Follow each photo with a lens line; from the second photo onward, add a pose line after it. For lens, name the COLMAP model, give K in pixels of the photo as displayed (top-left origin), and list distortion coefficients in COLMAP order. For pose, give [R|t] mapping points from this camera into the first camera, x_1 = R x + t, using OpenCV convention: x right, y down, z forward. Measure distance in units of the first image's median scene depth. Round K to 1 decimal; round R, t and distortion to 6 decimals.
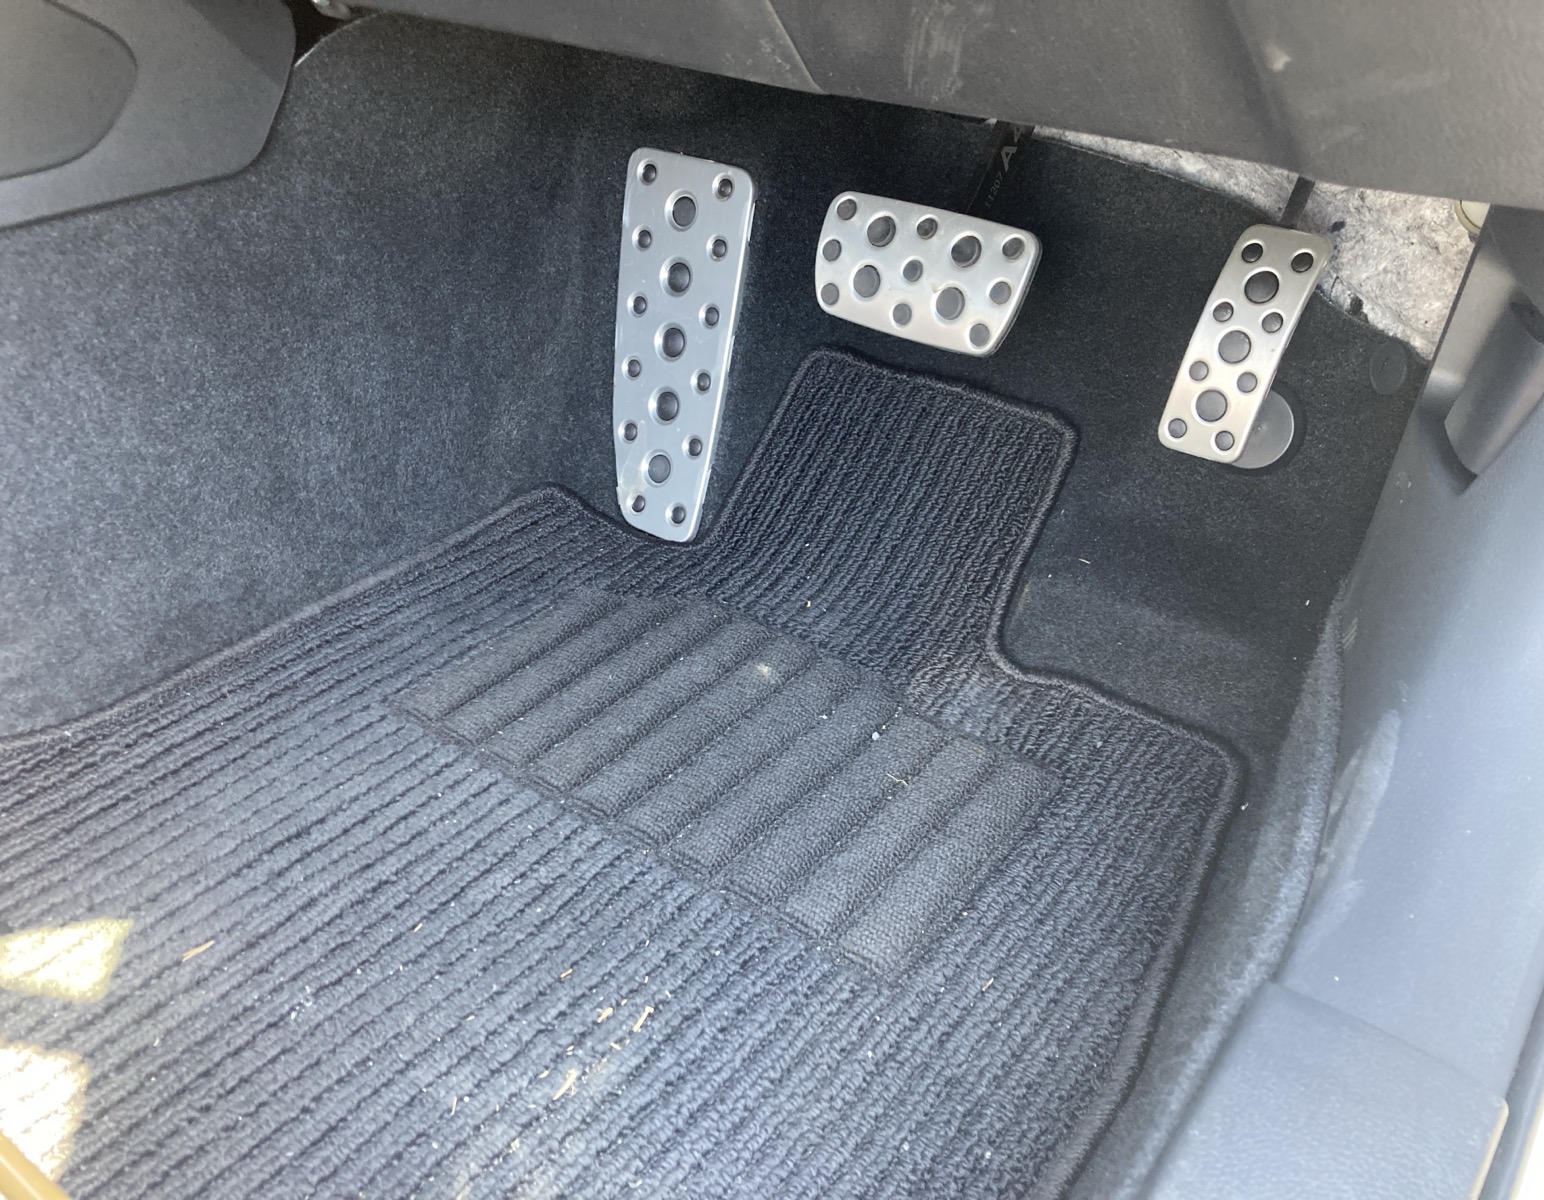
lens RADIAL K [[1348.9, 0, 756.5], [0, 1348.9, 579.4], [0, 0, 1]] dist [0.060997, -0.113009]
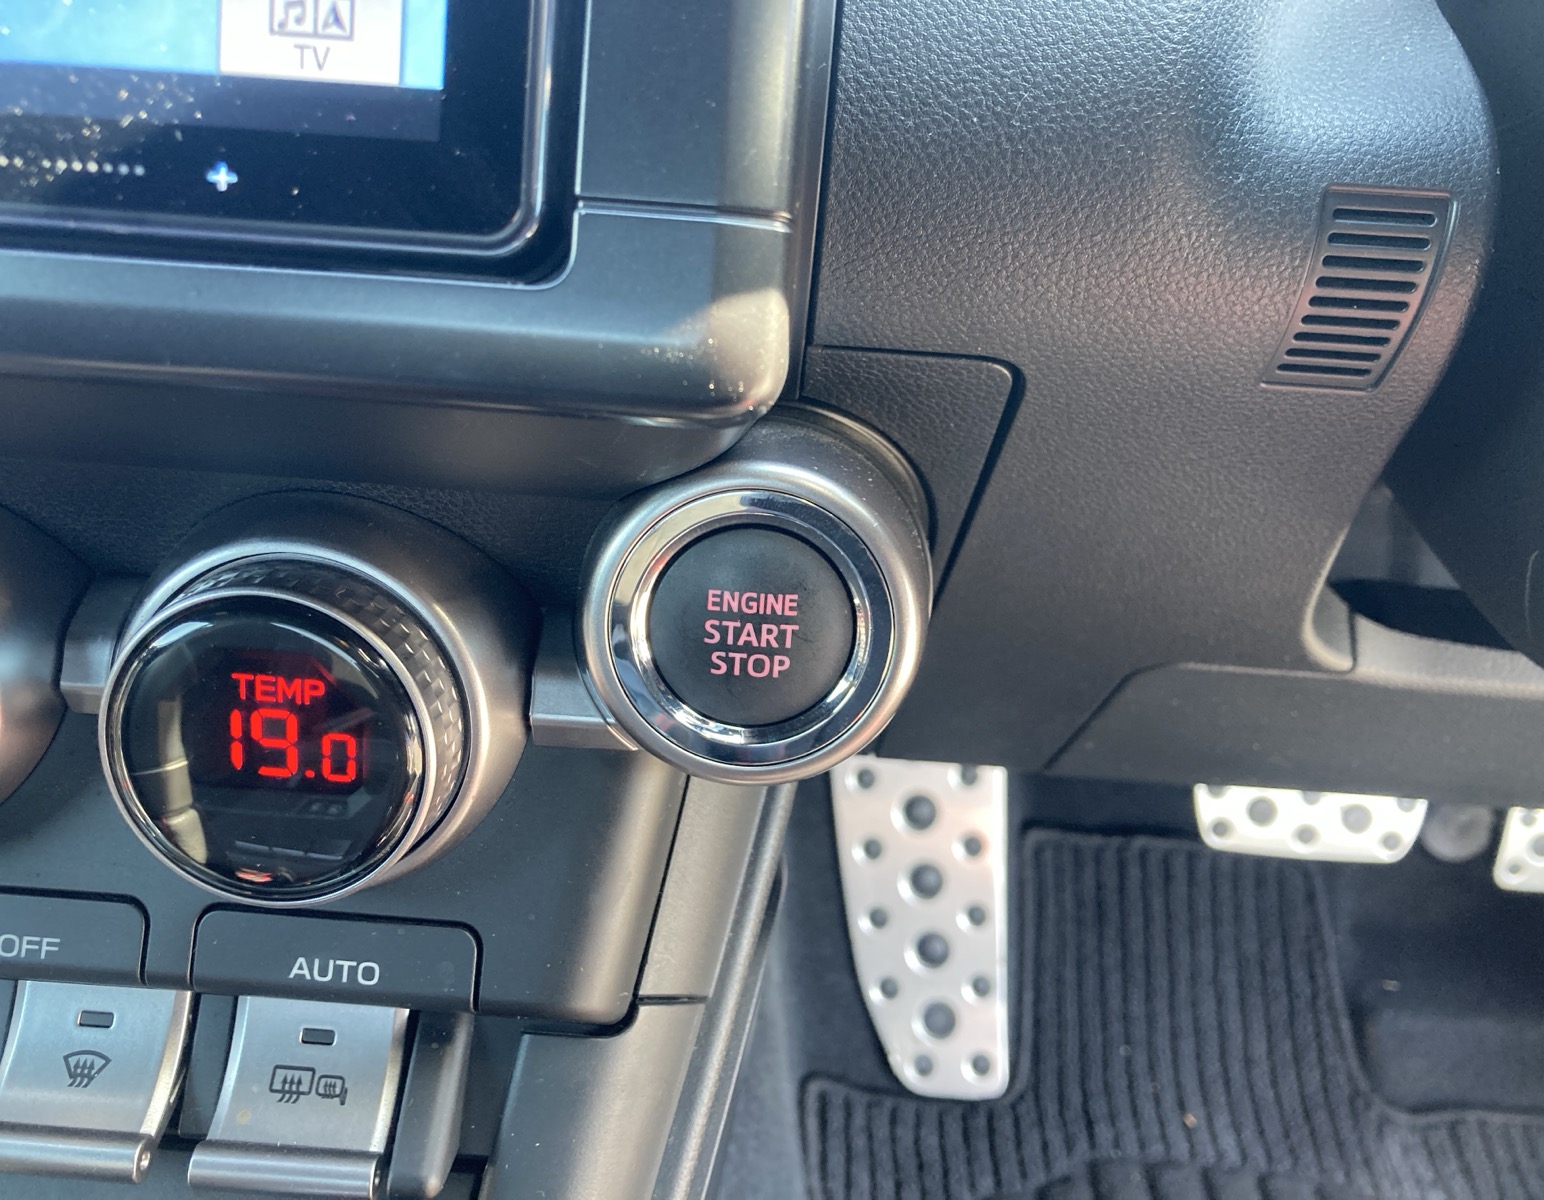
lens RADIAL K [[1348.9, 0, 756.5], [0, 1348.9, 579.4], [0, 0, 1]] dist [0.060997, -0.113009]
pose [[0.801296, -0.202652, 0.562900, -0.711570], [0.255316, 0.966735, -0.015408, -0.440313], [-0.541053, 0.156064, 0.826381, 0.318687]]
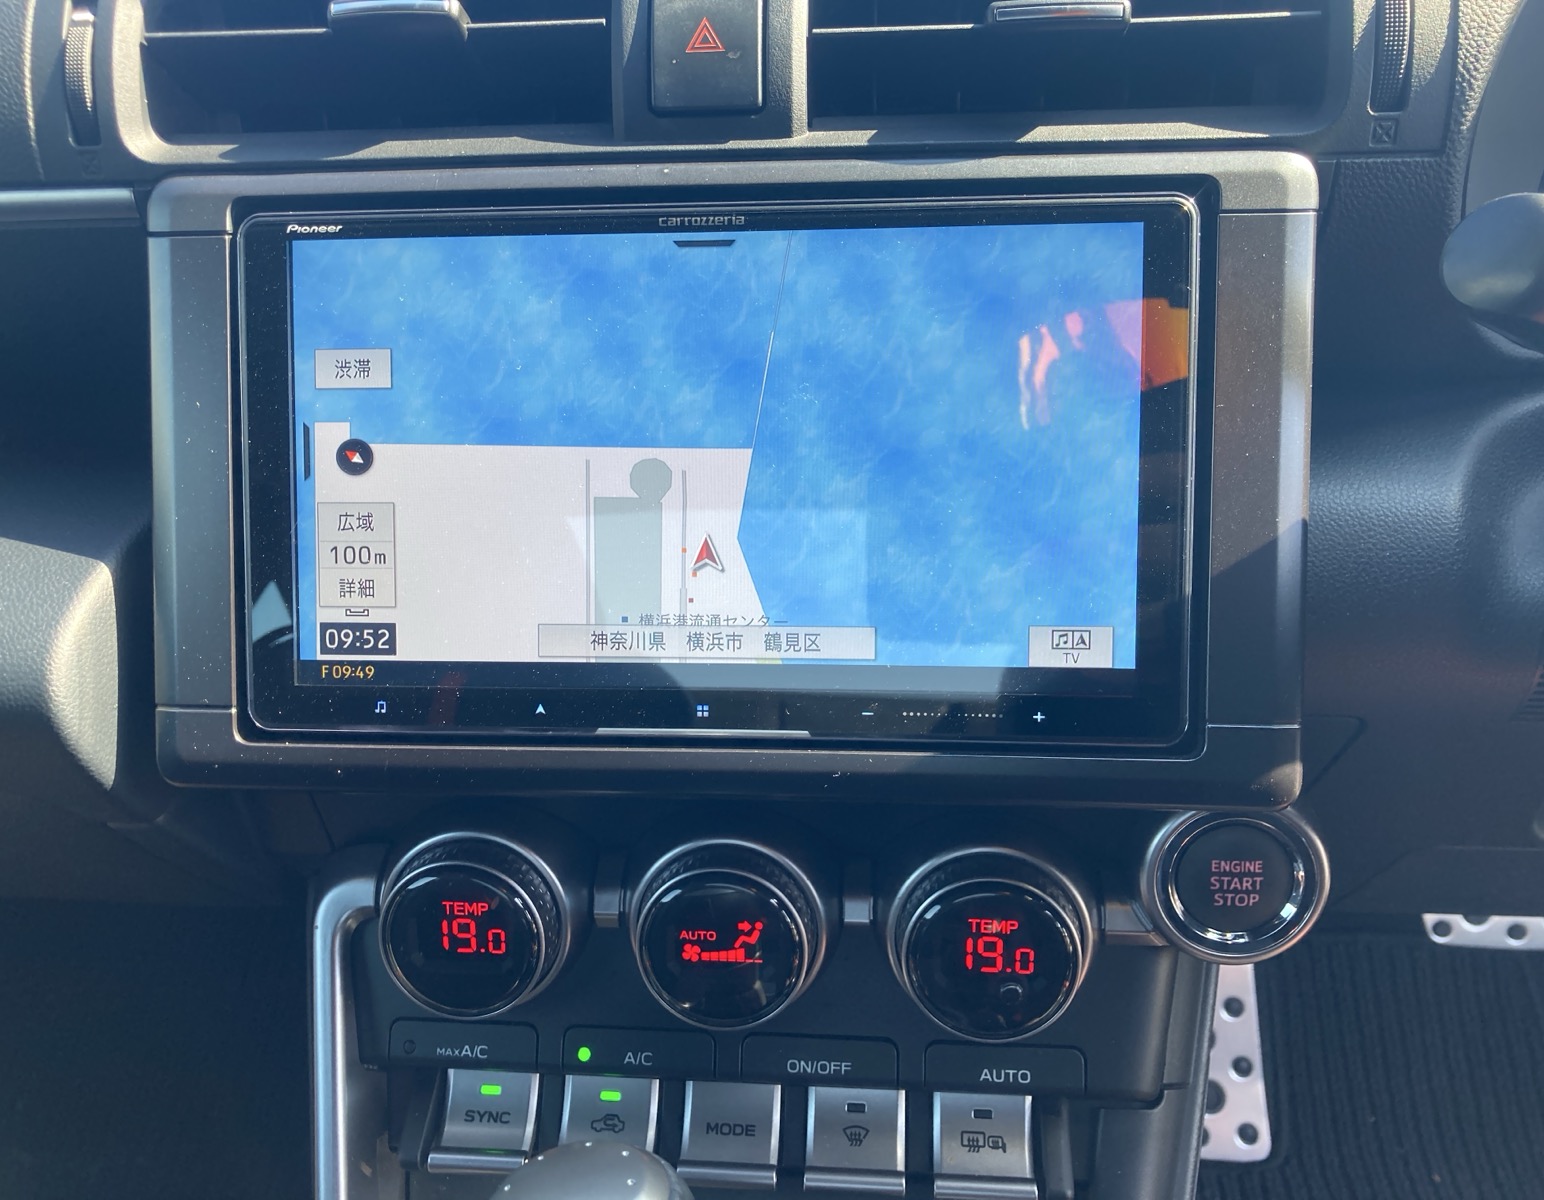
lens RADIAL K [[1348.9, 0, 756.5], [0, 1348.9, 579.4], [0, 0, 1]] dist [0.060997, -0.113009]
pose [[0.835281, -0.223292, 0.502441, -0.948264], [0.310044, 0.945960, -0.095034, -0.552991], [-0.454069, 0.235159, 0.859373, 0.161013]]
